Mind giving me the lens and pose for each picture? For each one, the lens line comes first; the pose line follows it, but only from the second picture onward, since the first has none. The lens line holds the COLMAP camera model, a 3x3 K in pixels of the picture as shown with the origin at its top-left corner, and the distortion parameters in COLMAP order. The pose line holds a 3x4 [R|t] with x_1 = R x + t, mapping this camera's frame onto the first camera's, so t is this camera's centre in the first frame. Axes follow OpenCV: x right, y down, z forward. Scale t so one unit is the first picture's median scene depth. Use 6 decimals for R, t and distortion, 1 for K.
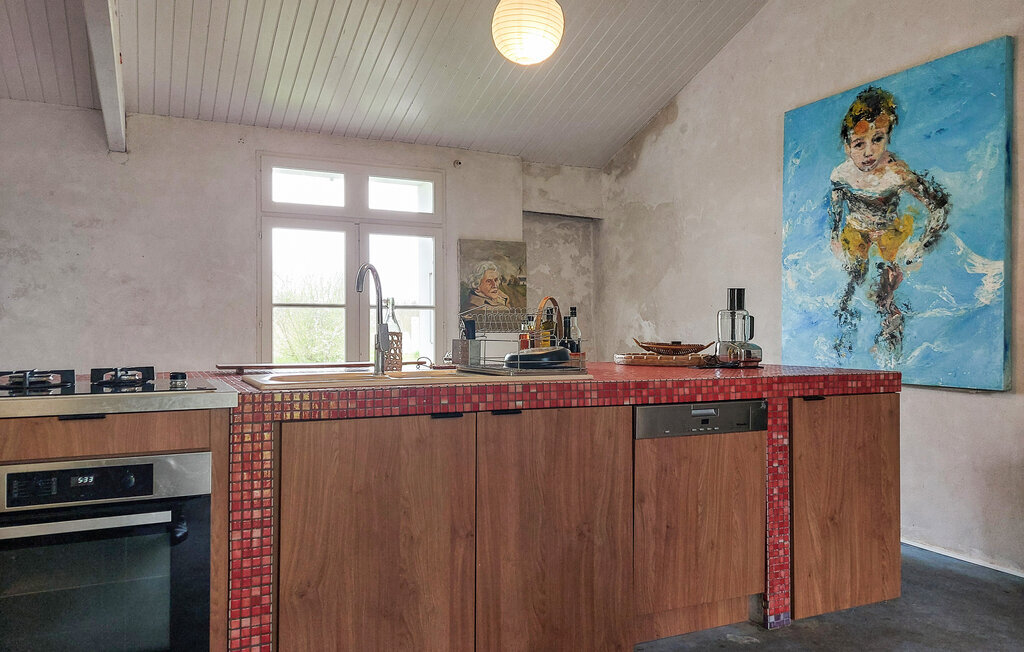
lens RADIAL K [[784.6, 0, 515.0], [0, 784.6, 323.6], [0, 0, 1]] dist [0.010438, -0.003093]
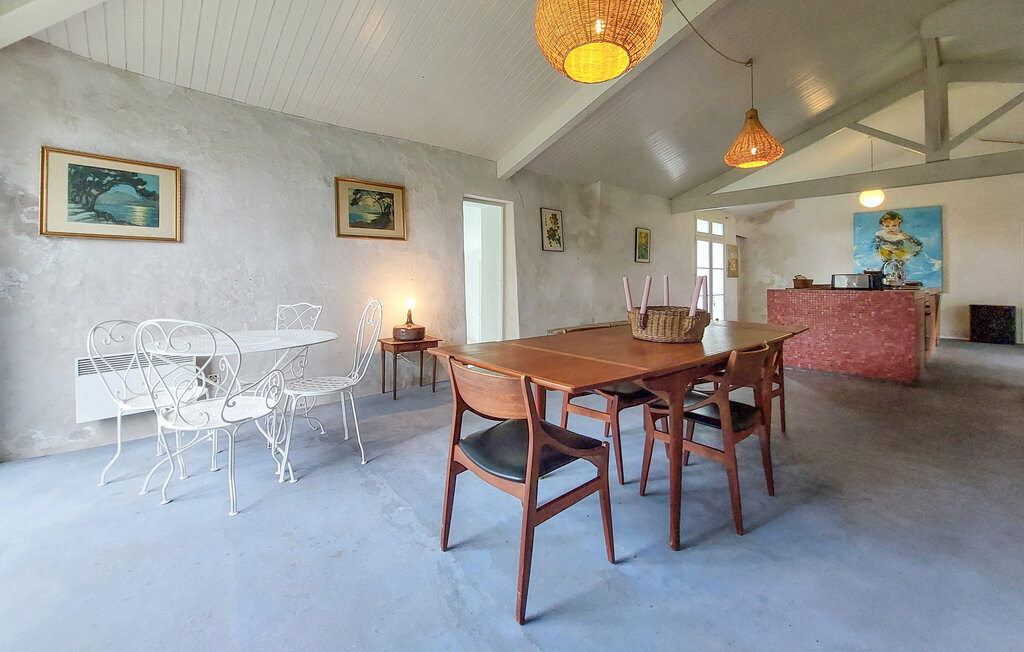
lens RADIAL K [[437.2, 0, 551.4], [0, 437.2, 275.1], [0, 0, 1]] dist [-0.008145, -0.001745]
pose [[0.951701, 0.006918, 0.306949, -1.618238], [-0.007693, 0.999970, 0.001314, 0.007246], [-0.306931, -0.003611, 0.951725, -0.427837]]
